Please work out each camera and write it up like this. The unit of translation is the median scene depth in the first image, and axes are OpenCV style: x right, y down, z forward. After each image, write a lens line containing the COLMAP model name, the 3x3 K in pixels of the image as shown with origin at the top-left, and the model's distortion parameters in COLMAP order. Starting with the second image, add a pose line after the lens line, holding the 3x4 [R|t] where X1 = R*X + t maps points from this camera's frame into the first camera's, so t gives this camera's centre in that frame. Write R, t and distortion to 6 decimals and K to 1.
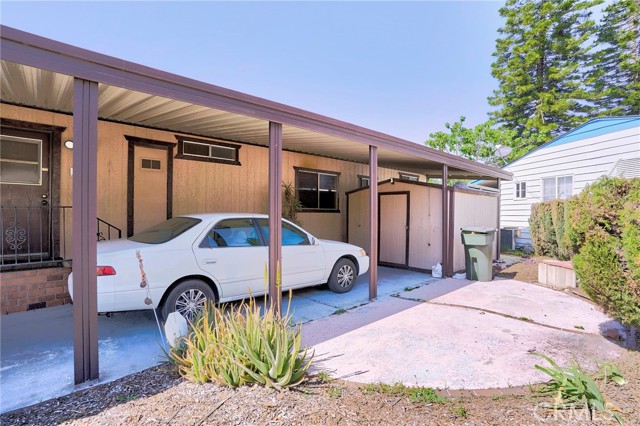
lens RADIAL K [[314.2, 0, 324.6], [0, 314.2, 212.4], [0, 0, 1]] dist [-0.028226, 0.000162]
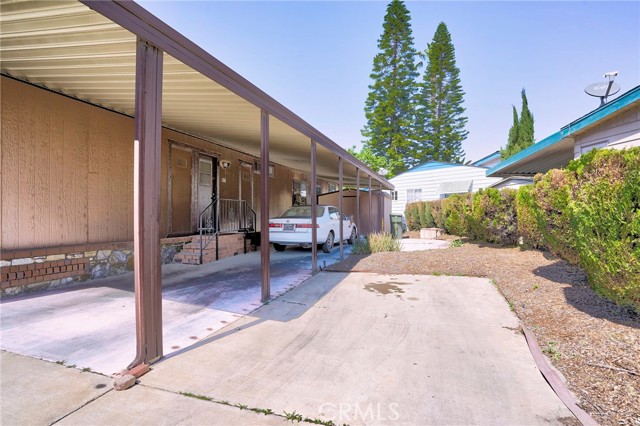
lens RADIAL K [[314.2, 0, 324.6], [0, 314.2, 212.4], [0, 0, 1]] dist [-0.028226, 0.000162]
pose [[0.886377, -0.002568, 0.462958, -0.481010], [0.004685, 0.999983, -0.003423, 0.023615], [-0.462941, 0.005203, 0.886374, -0.333295]]
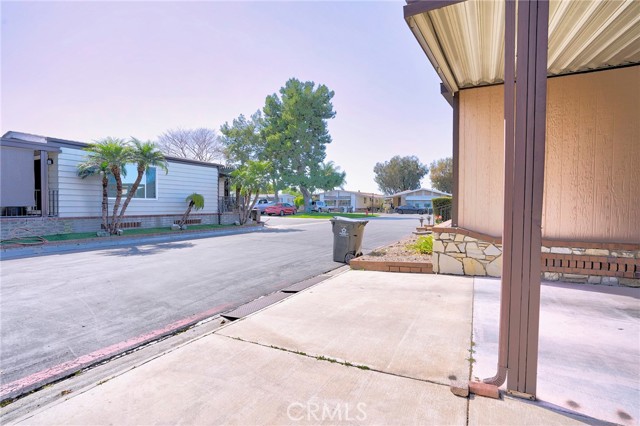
lens RADIAL K [[314.2, 0, 324.6], [0, 314.2, 212.4], [0, 0, 1]] dist [-0.028226, 0.000162]
pose [[0.338135, 0.027217, -0.940704, -0.365732], [0.000424, 0.999577, 0.029073, 0.020867], [0.941097, -0.010230, 0.337981, -0.241705]]
